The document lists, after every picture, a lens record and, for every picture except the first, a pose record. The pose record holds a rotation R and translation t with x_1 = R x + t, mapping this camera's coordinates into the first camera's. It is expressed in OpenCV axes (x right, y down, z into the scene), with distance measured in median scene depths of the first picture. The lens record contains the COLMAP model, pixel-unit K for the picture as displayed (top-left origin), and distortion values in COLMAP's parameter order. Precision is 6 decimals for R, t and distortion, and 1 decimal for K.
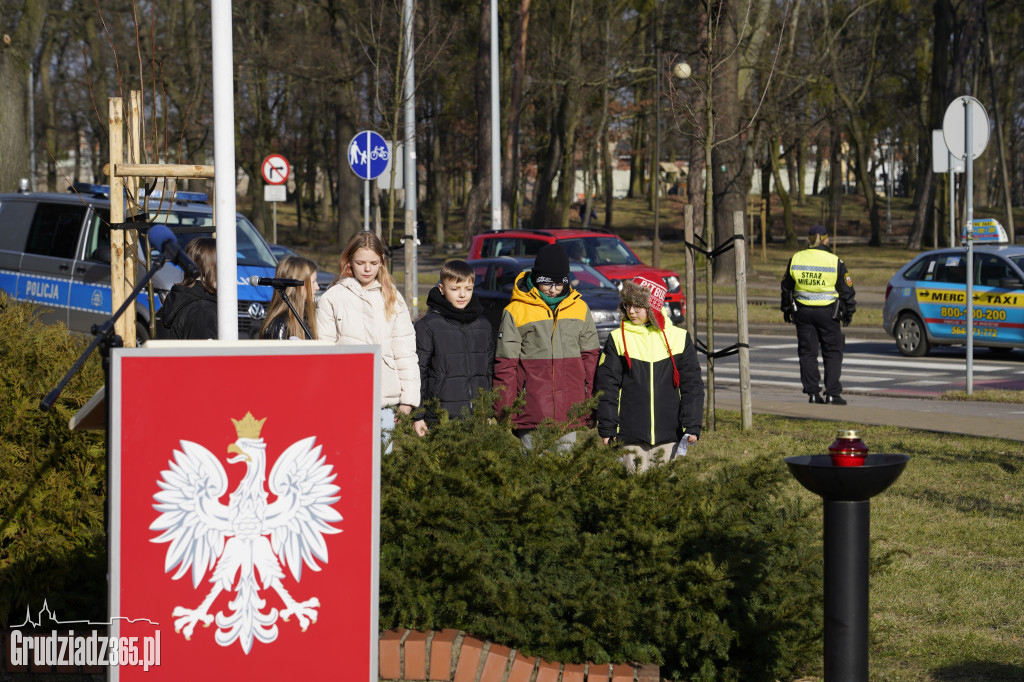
lens RADIAL K [[3103.9, 0, 527.0], [0, 3103.9, 342.6], [0, 0, 1]] dist [-0.079850, 1.242006]
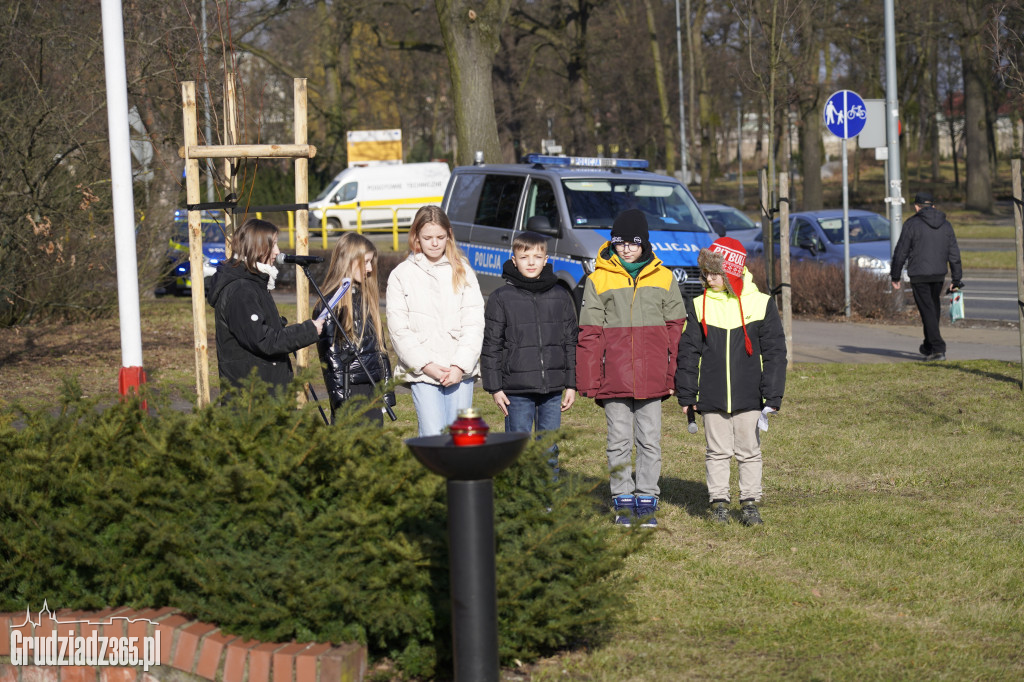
lens RADIAL K [[3103.9, 0, 527.0], [0, 3103.9, 342.6], [0, 0, 1]] dist [-0.079850, 1.242006]
pose [[0.968120, -0.018975, -0.249767, 0.339456], [0.022389, 0.999691, 0.010836, -0.002338], [0.249484, -0.016083, 0.968245, 0.052380]]
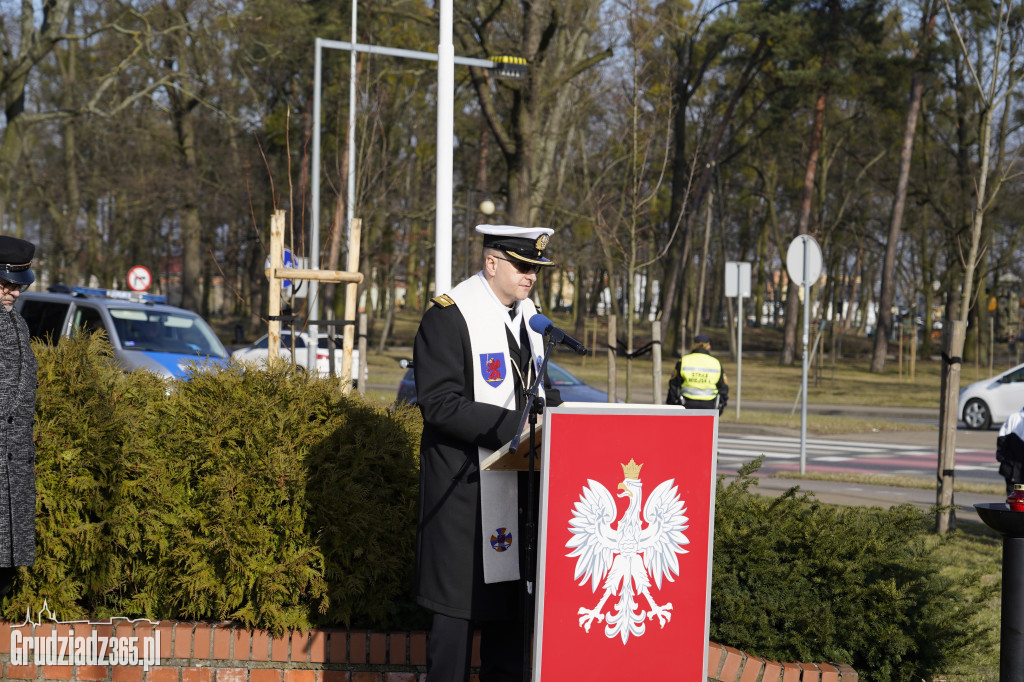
lens RADIAL K [[2582.8, 0, 512.0], [0, 2582.8, 341.0], [0, 0, 1]] dist [-0.001244, -0.030963]
pose [[0.995074, 0.025737, 0.095734, -0.202397], [-0.022303, 0.999075, -0.036763, 0.011542], [-0.096592, 0.034447, 0.994728, -0.064885]]
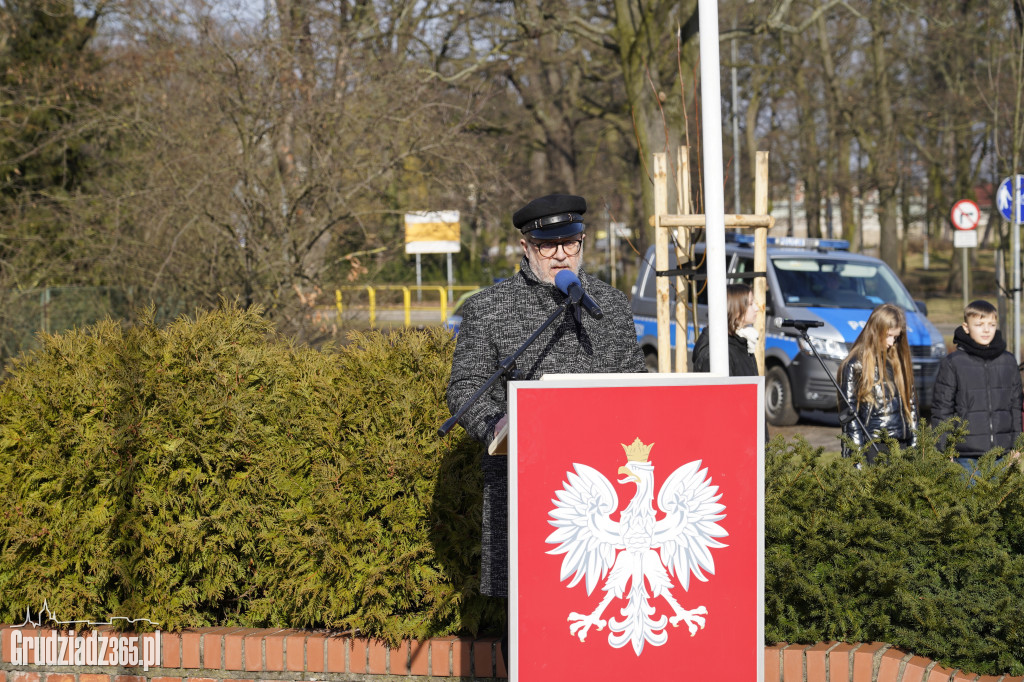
lens RADIAL K [[3103.9, 0, 527.0], [0, 3103.9, 342.6], [0, 0, 1]] dist [-0.079850, 1.242006]
pose [[0.971628, -0.012009, -0.236208, 0.111383], [0.008363, 0.999830, -0.016434, 0.005143], [0.236366, 0.013992, 0.971563, -0.074653]]
